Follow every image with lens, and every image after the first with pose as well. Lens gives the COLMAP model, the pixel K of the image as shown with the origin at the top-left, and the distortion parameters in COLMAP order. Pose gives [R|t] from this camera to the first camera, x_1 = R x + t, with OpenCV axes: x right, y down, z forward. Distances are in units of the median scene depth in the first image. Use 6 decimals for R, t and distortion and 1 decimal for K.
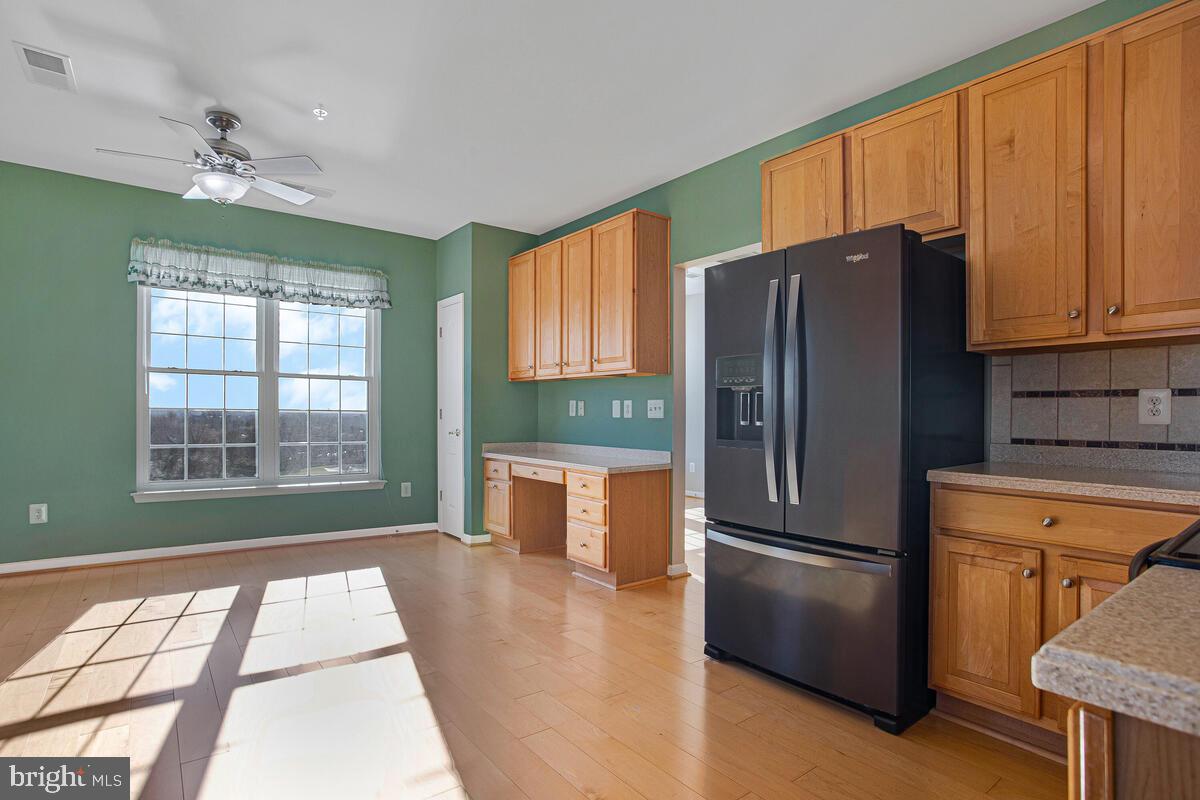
lens RADIAL K [[610.1, 0, 597.0], [0, 610.1, 415.8], [0, 0, 1]] dist [-0.064730, 0.024373]
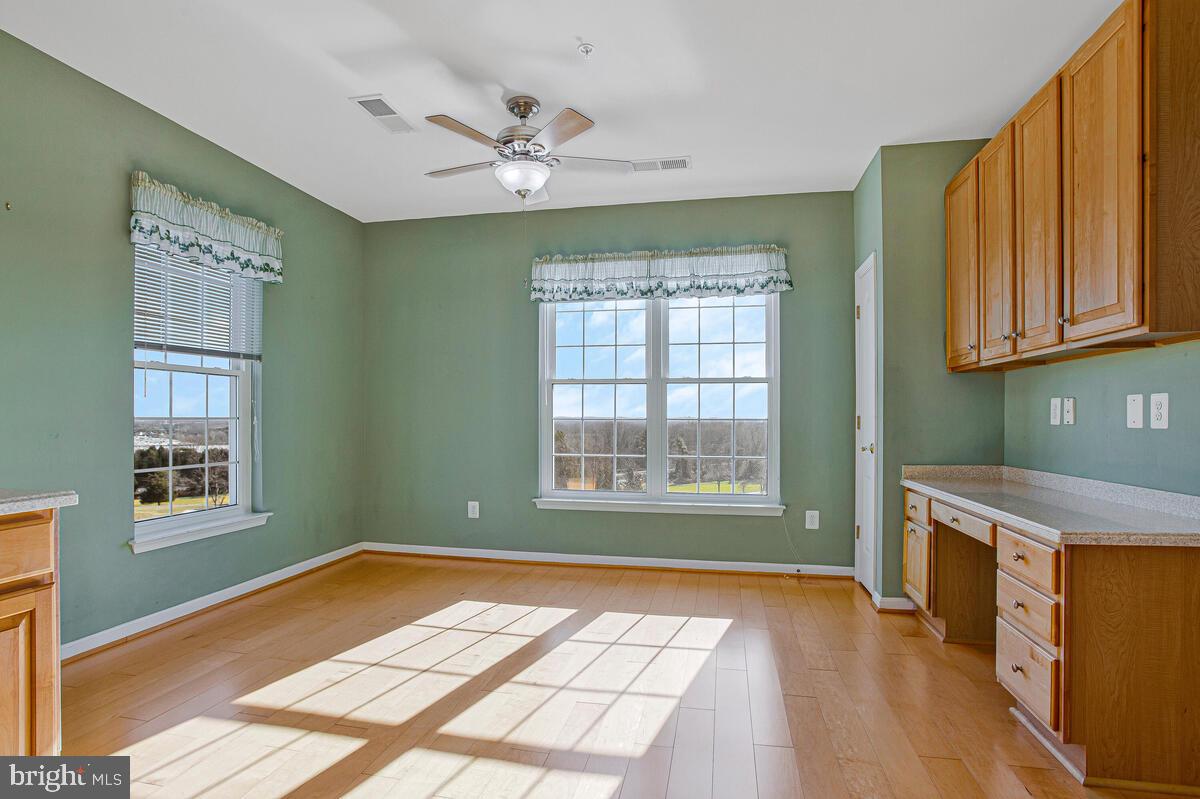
lens RADIAL K [[614.0, 0, 592.7], [0, 614.0, 429.5], [0, 0, 1]] dist [-0.066352, 0.026517]
pose [[0.656690, 0.003831, -0.754151, 0.103074], [0.003498, 0.999961, 0.008126, -0.001865], [0.754152, -0.007974, 0.656651, 0.313926]]
